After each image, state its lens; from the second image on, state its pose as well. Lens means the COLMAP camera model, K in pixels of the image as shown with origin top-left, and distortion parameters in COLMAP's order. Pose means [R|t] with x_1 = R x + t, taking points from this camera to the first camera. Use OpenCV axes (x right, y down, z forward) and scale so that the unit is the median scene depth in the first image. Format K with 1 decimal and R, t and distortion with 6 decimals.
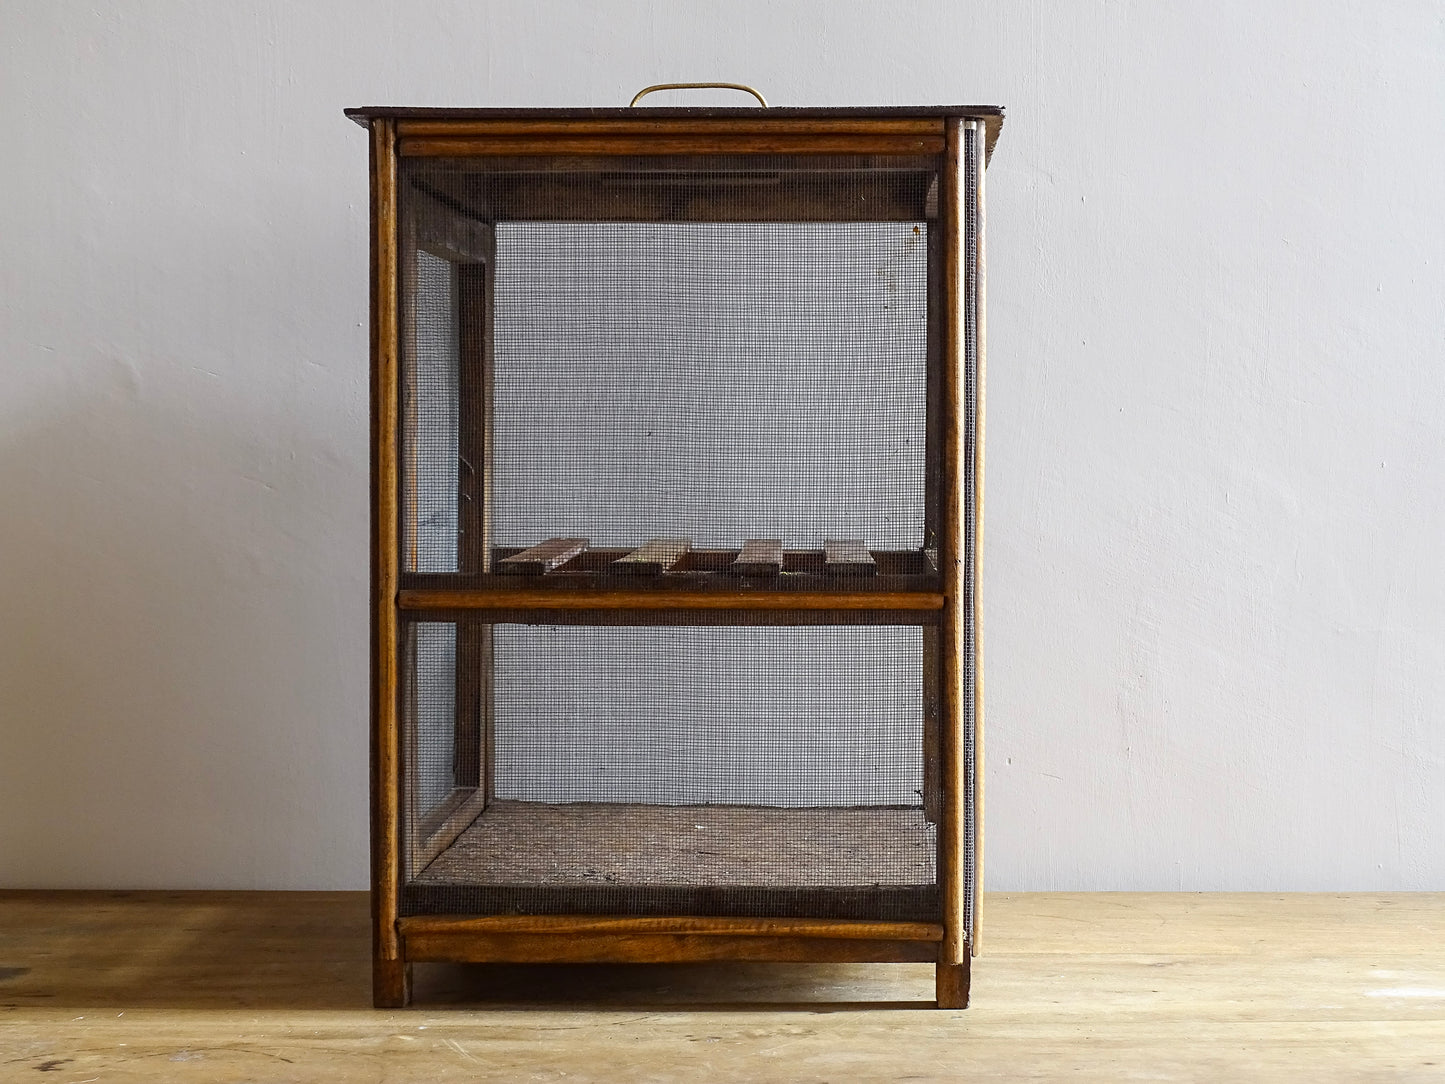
lens RADIAL K [[2639.4, 0, 707.6], [0, 2639.4, 541.1], [0, 0, 1]] dist [-0.024773, 0.000000]
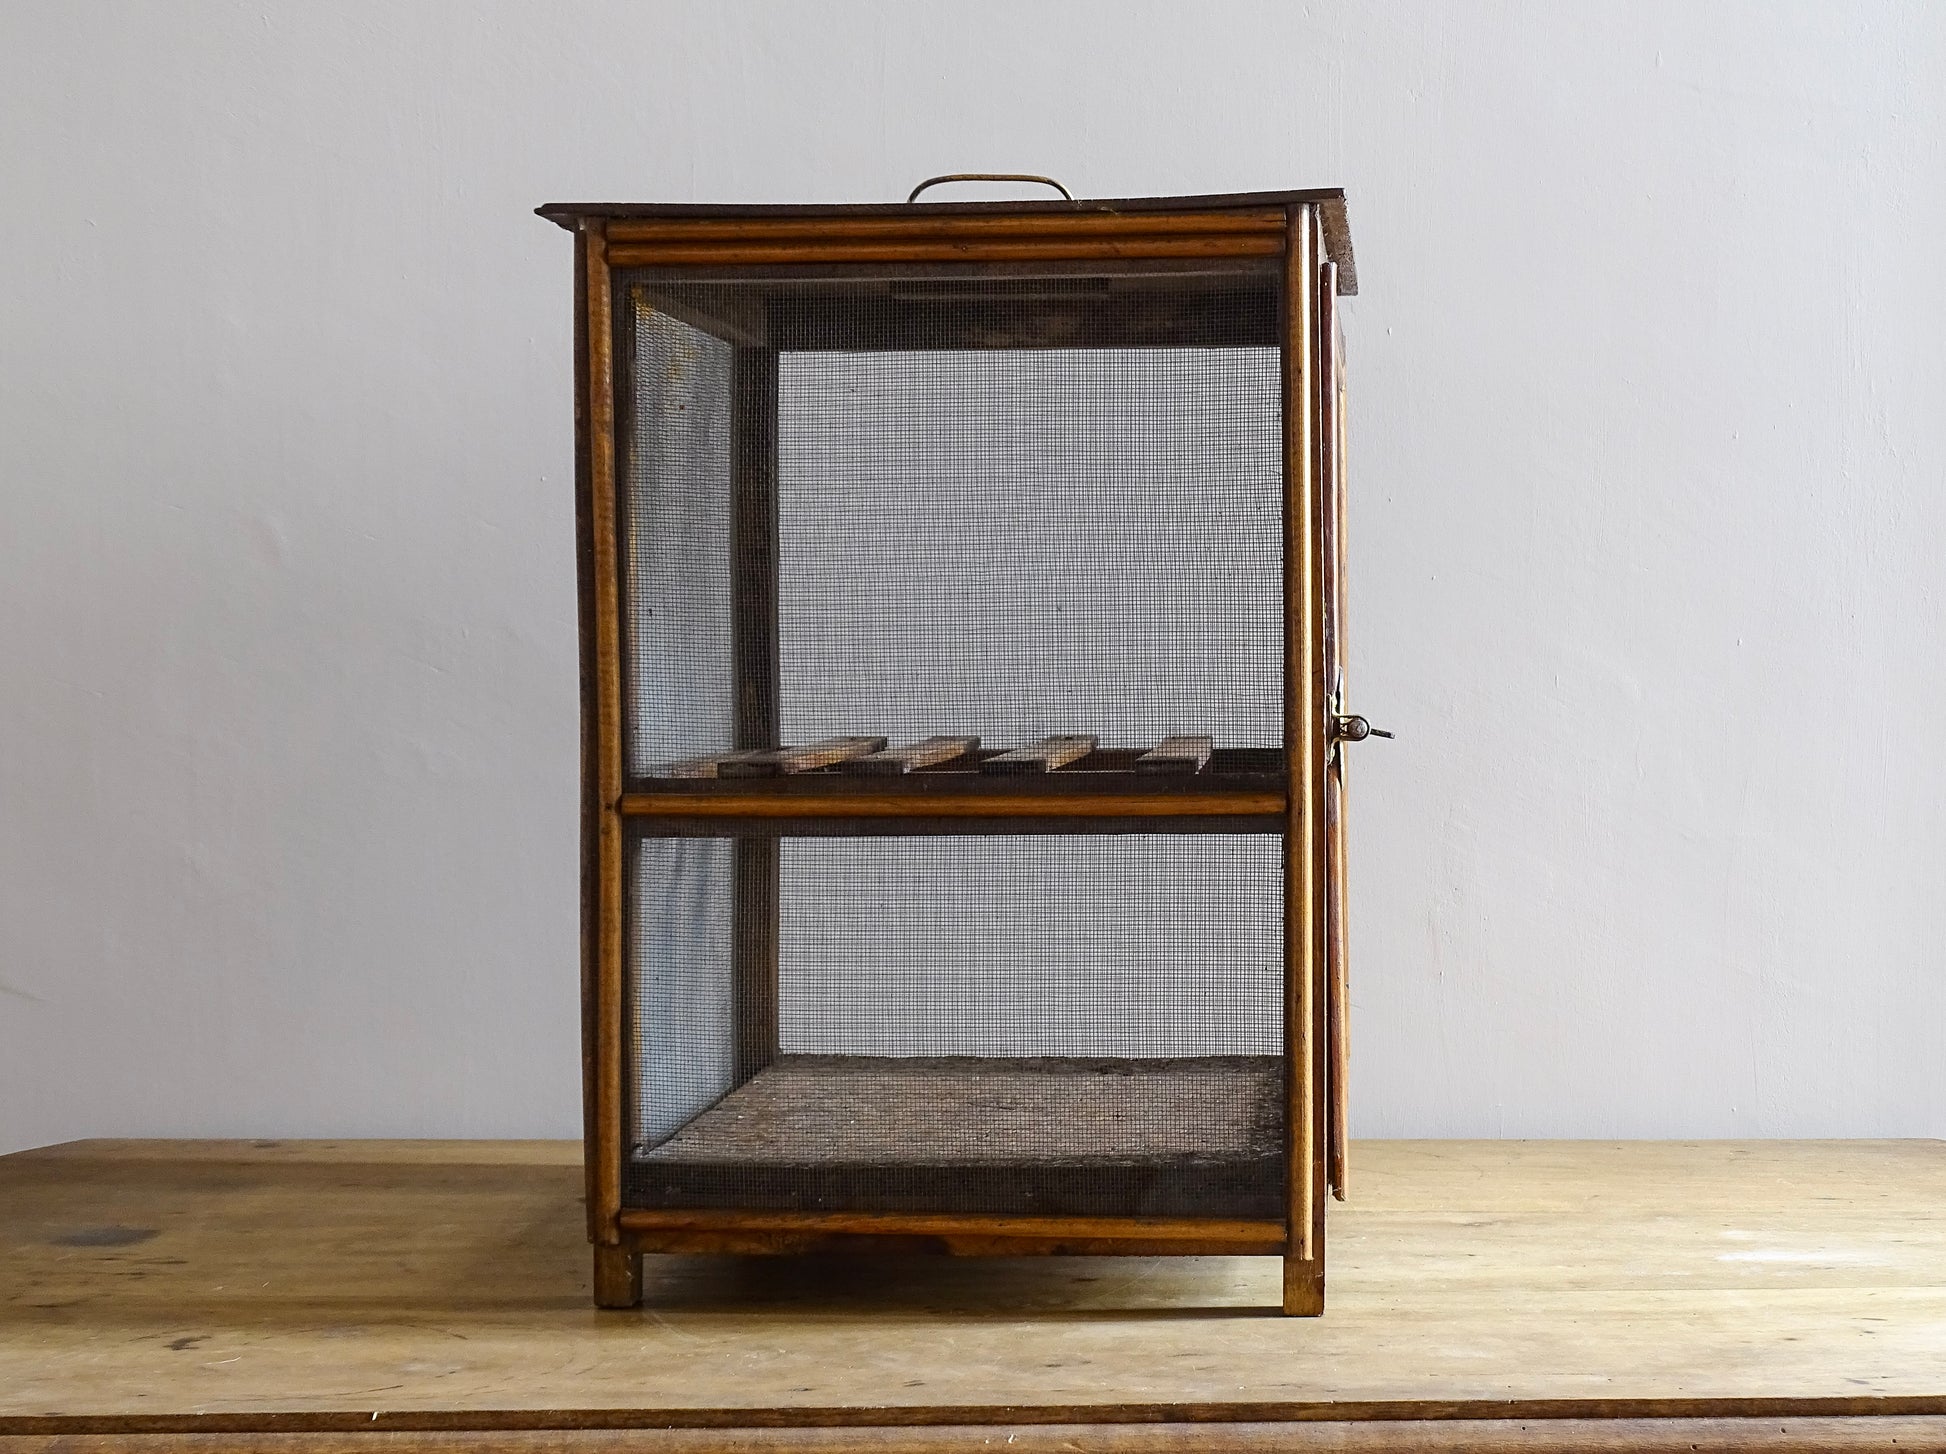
lens RADIAL K [[3554.5, 0, 987.7], [0, 3554.5, 729.5], [0, 0, 1]] dist [-0.024773, 0.000000]
pose [[0.999778, -0.003067, -0.020823, 0.036559], [0.003067, 0.999995, -0.000064, -0.001096], [0.020824, 0.000000, 0.999783, -0.161548]]
